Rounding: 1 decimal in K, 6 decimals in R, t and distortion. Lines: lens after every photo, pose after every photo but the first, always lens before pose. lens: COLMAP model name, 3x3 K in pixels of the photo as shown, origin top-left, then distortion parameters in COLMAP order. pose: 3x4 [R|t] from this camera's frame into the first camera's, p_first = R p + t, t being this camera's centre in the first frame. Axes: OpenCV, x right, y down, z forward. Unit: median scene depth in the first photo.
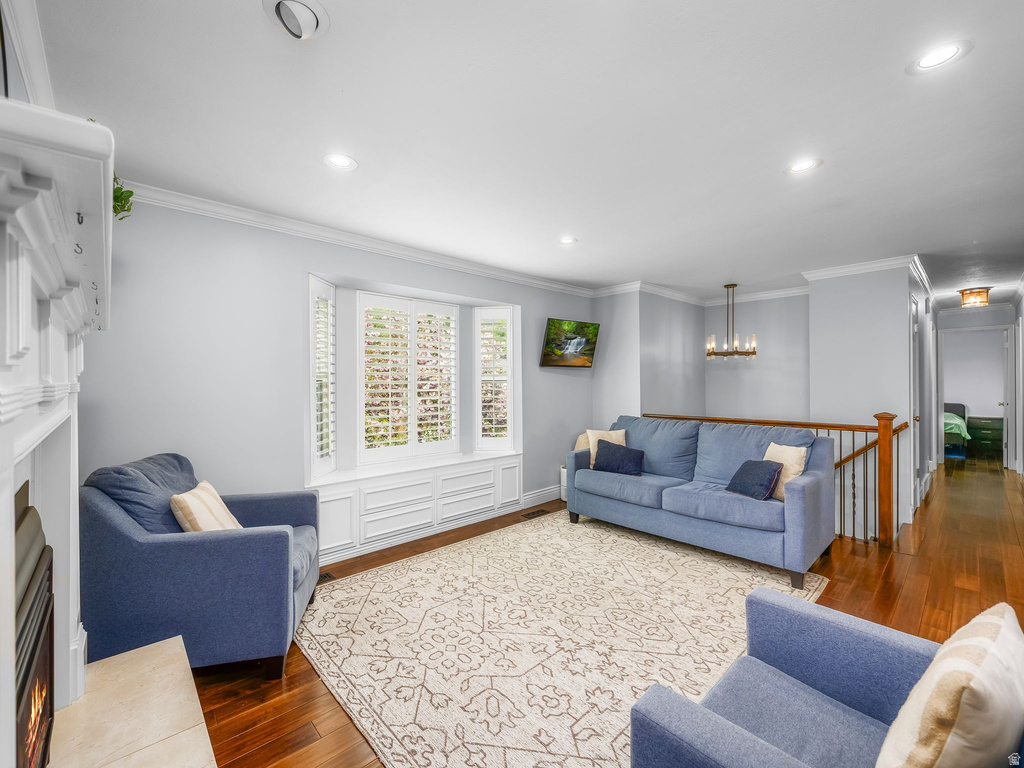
lens RADIAL K [[435.2, 0, 505.9], [0, 435.2, 386.1], [0, 0, 1]] dist [0.000643, -0.001340]
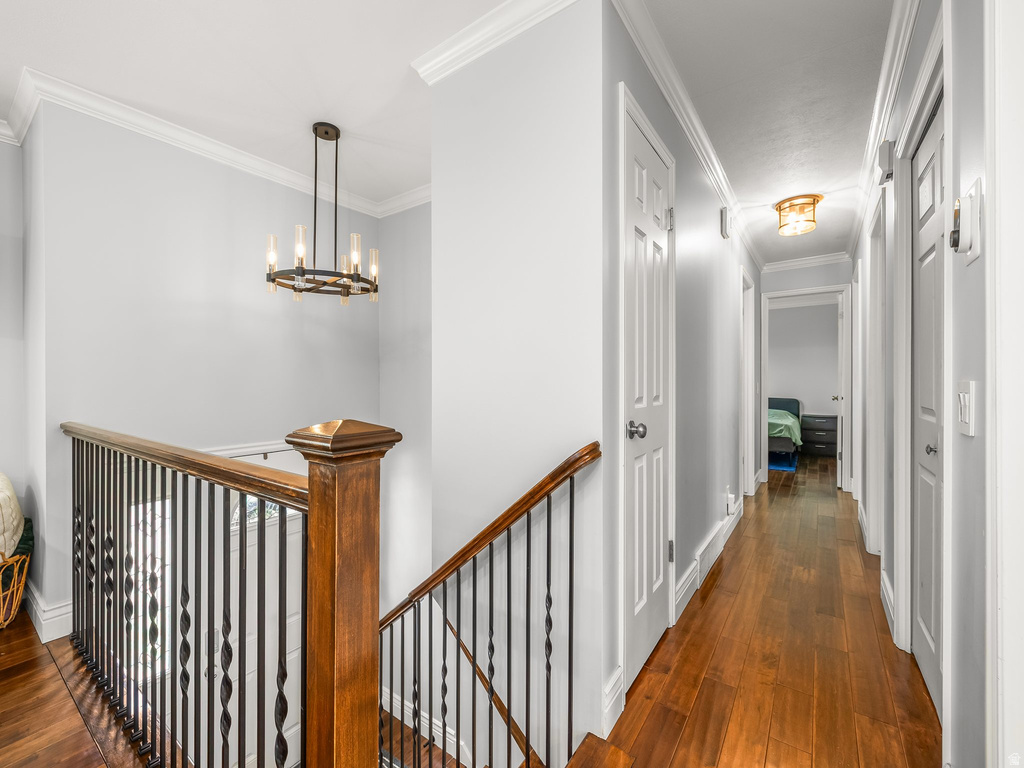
lens RADIAL K [[435.2, 0, 510.3], [0, 435.2, 385.2], [0, 0, 1]] dist [0.000643, -0.001340]
pose [[0.979698, 0.006373, 0.200375, 0.625163], [-0.007035, 0.999972, 0.002595, 0.029307], [-0.200353, -0.003952, 0.979716, 0.536480]]
